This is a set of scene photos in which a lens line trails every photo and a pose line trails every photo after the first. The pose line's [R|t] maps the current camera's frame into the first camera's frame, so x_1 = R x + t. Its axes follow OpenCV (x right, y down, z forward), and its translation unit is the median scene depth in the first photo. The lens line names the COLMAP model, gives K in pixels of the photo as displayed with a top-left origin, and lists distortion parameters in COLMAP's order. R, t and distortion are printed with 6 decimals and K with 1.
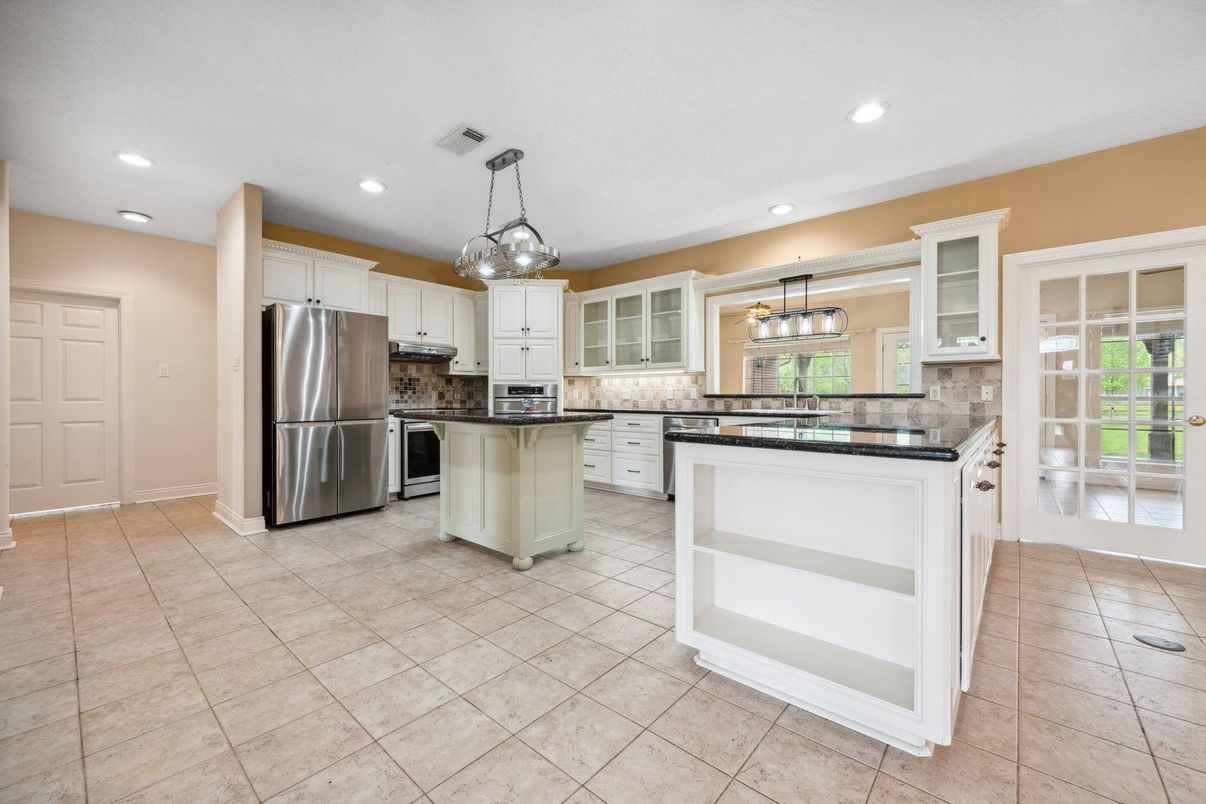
lens RADIAL K [[480.3, 0, 600.6], [0, 480.3, 397.0], [0, 0, 1]] dist [-0.003128, 0.002162]
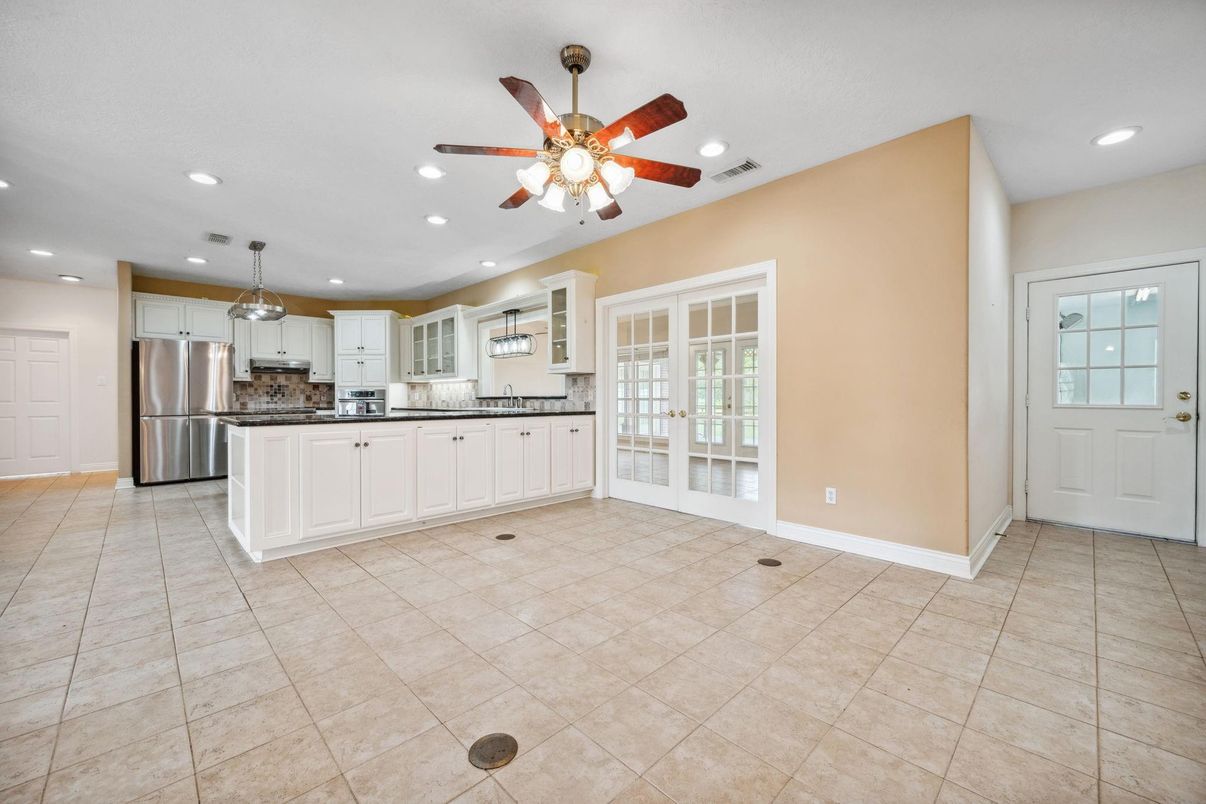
lens RADIAL K [[480.3, 0, 604.1], [0, 480.3, 401.2], [0, 0, 1]] dist [-0.003128, 0.002162]
pose [[0.996759, -0.002125, -0.080414, 0.767582], [0.002700, 0.999972, 0.007048, -0.001371], [0.080396, -0.007243, 0.996737, -0.336417]]
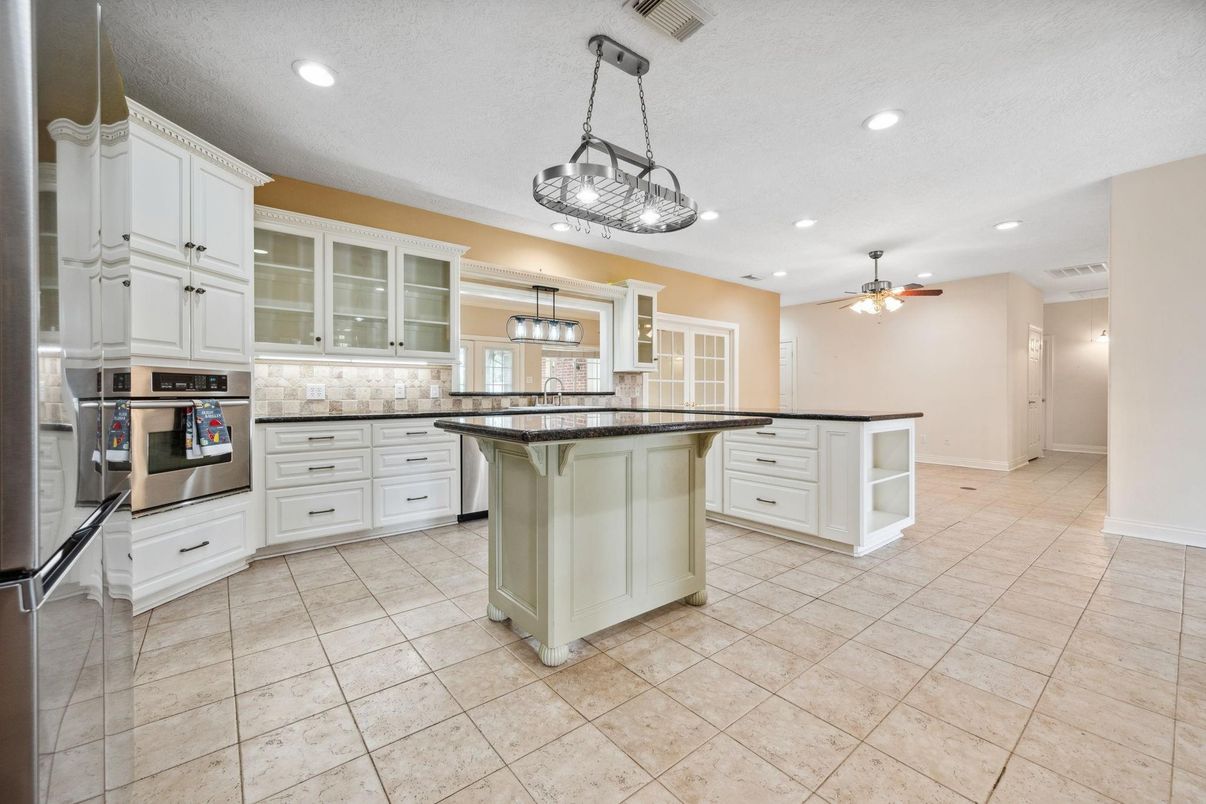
lens RADIAL K [[480.3, 0, 601.6], [0, 480.3, 396.7], [0, 0, 1]] dist [-0.003128, 0.002162]
pose [[0.171089, -0.005336, 0.985241, -0.660604], [0.003947, 0.999981, 0.004731, -0.000278], [-0.985248, 0.003080, 0.171107, 0.671645]]
